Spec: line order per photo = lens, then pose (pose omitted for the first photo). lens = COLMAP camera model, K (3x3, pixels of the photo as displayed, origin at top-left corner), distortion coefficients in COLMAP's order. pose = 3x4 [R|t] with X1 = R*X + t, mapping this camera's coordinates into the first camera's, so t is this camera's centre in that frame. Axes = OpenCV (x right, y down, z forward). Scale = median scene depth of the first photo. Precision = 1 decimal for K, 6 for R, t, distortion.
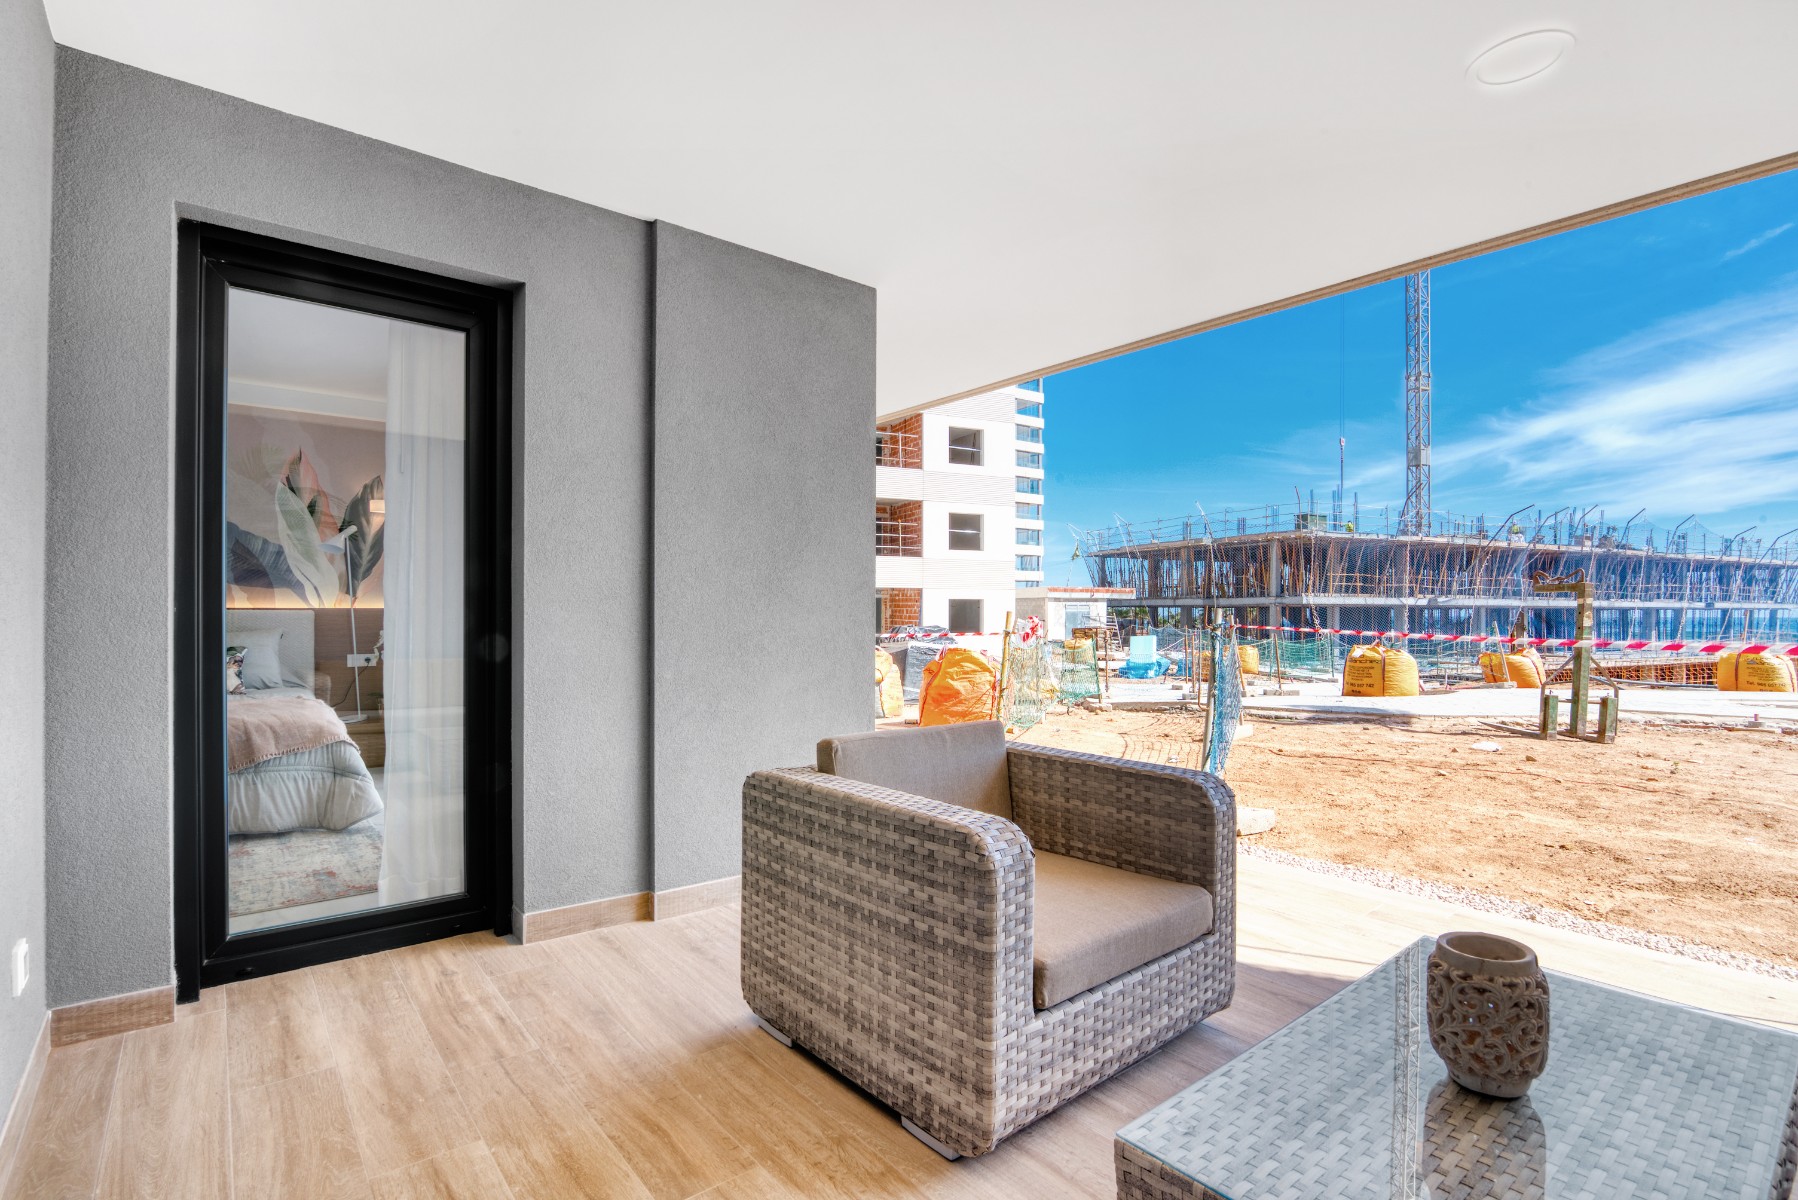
lens RADIAL K [[838.6, 0, 889.2], [0, 838.6, 625.2], [0, 0, 1]] dist [-0.019729, -0.000103]
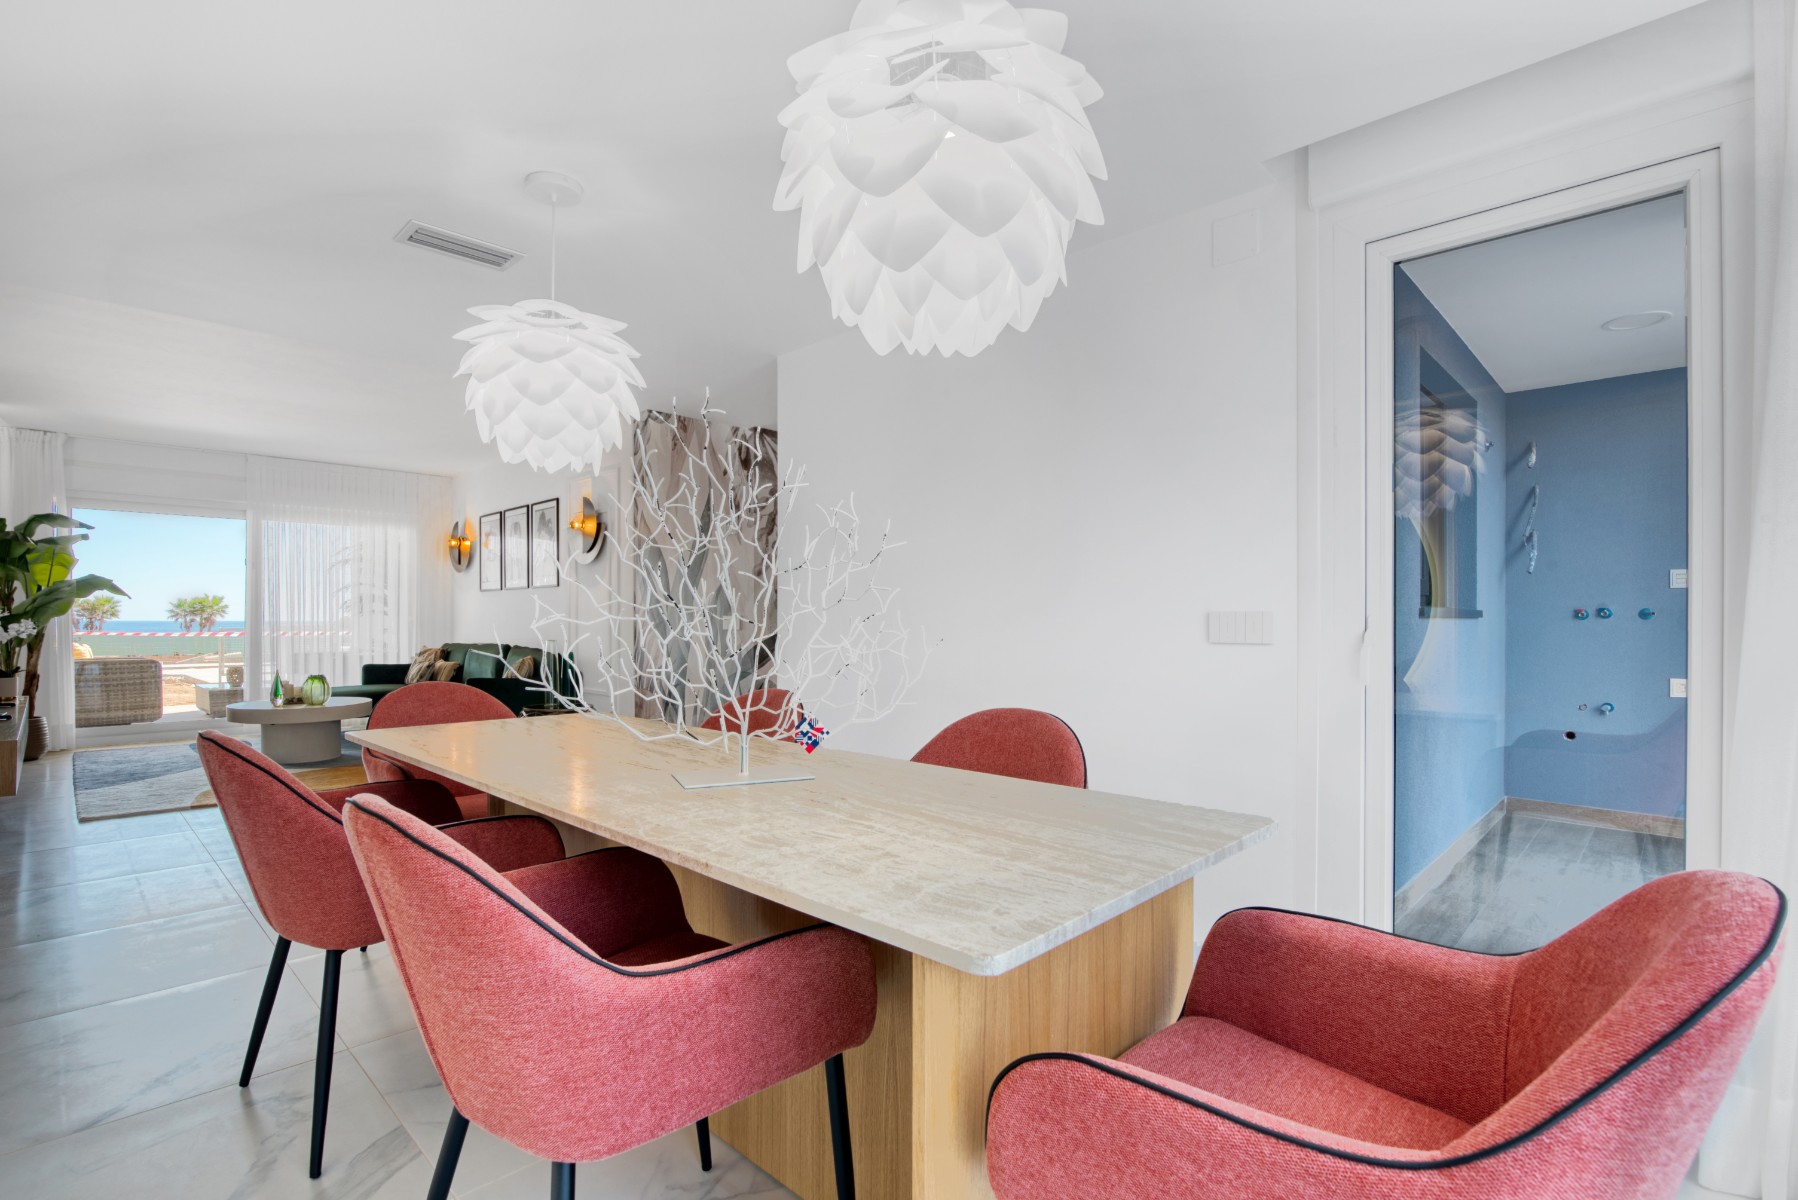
lens RADIAL K [[838.6, 0, 889.2], [0, 838.6, 625.2], [0, 0, 1]] dist [-0.019729, -0.000103]
pose [[-0.105879, -0.008935, 0.994339, -4.402955], [0.009892, 0.999901, 0.010038, 0.017426], [-0.994330, 0.010899, -0.105780, -2.424561]]
